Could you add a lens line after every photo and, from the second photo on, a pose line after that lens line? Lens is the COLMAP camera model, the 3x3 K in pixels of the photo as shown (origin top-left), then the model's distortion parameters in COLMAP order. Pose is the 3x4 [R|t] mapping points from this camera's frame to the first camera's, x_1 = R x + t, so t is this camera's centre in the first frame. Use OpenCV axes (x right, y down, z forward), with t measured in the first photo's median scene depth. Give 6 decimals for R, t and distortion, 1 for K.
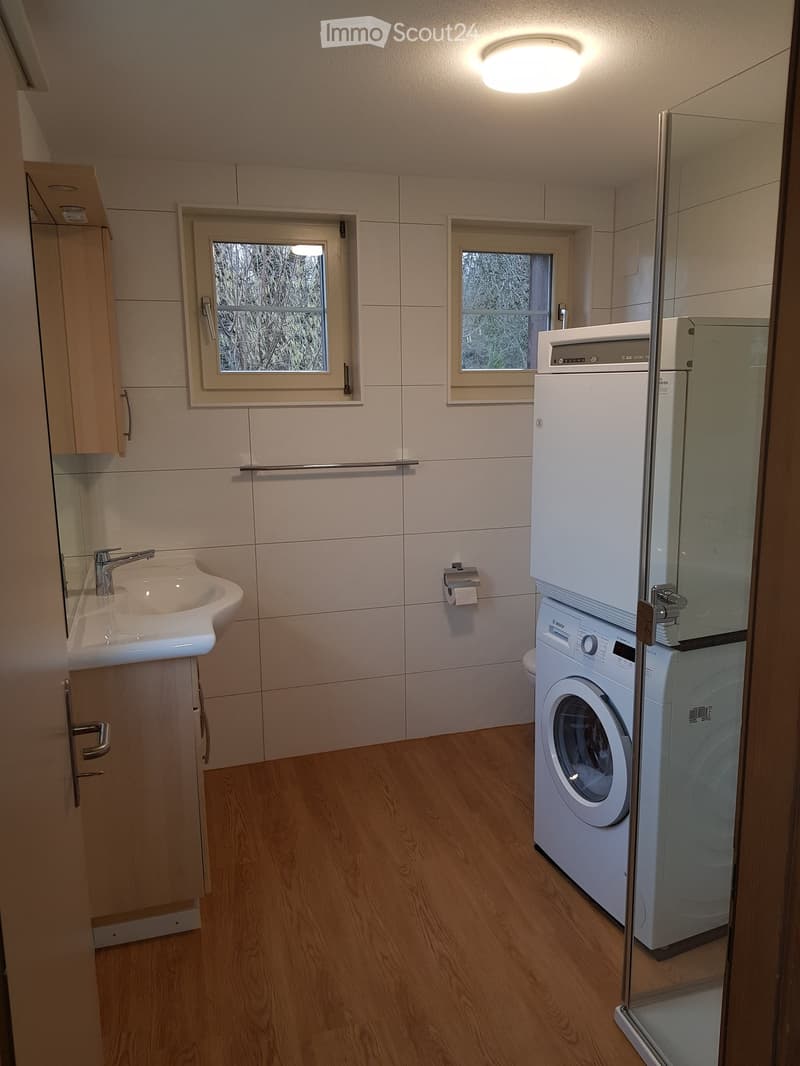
lens RADIAL K [[825.7, 0, 419.6], [0, 825.7, 530.5], [0, 0, 1]] dist [0.002172, -0.009574]
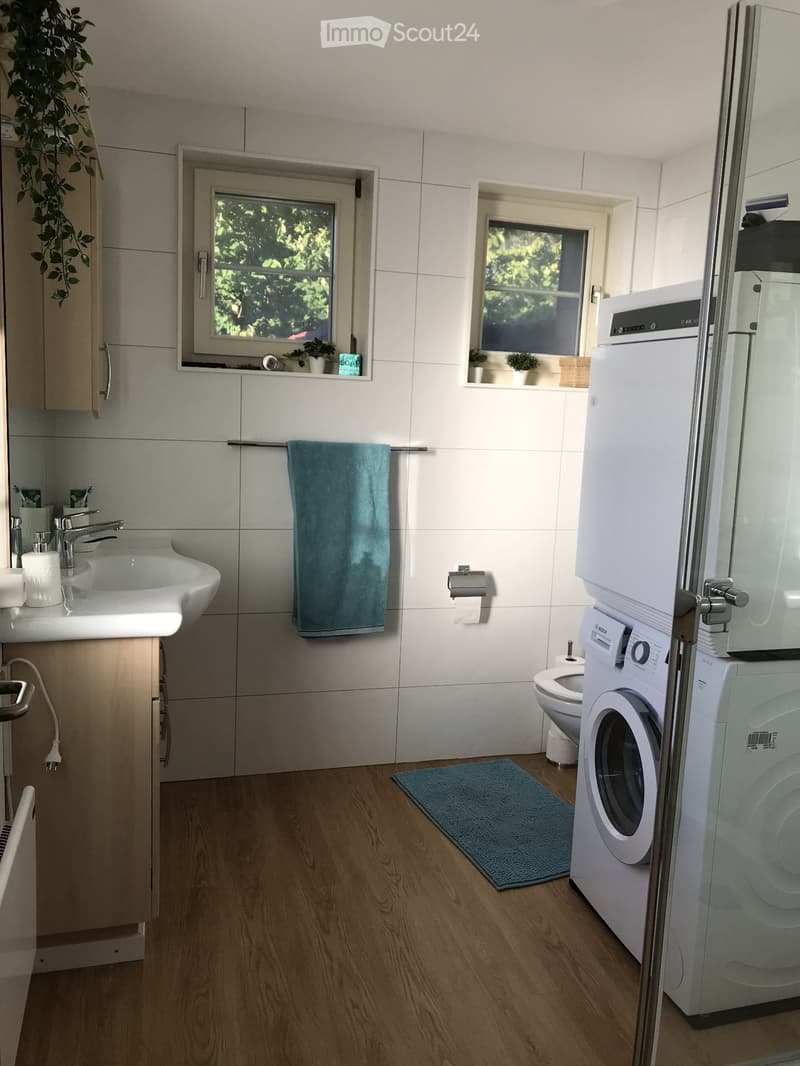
lens RADIAL K [[865.5, 0, 400.0], [0, 865.5, 533.0], [0, 0, 1]] dist [-0.008266, 0.010664]
pose [[0.998006, 0.057480, -0.026094, -0.001663], [-0.058326, 0.997756, -0.032873, 0.049799], [0.024146, 0.034329, 0.999119, 0.084914]]
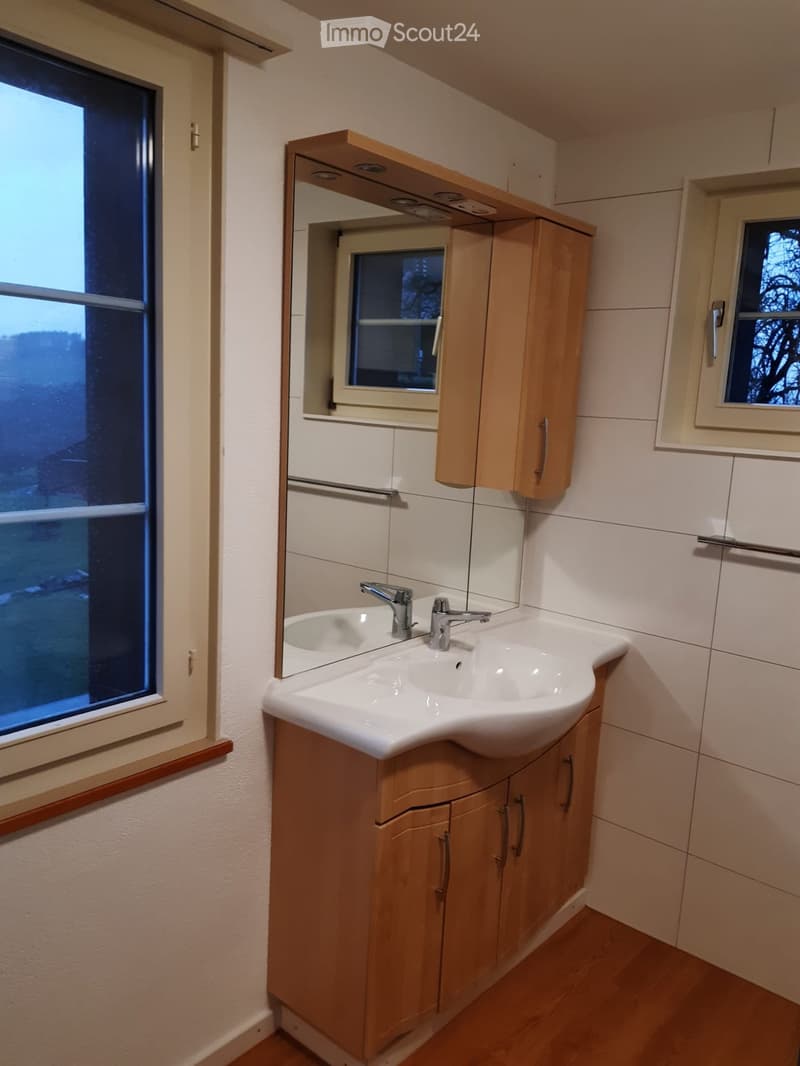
lens RADIAL K [[865.5, 0, 400.0], [0, 865.5, 533.0], [0, 0, 1]] dist [-0.008266, 0.010664]
pose [[0.538922, 0.172913, -0.824417, 0.305970], [-0.212809, 0.974905, 0.065362, -0.087102], [0.815031, 0.140218, 0.562195, 0.439984]]
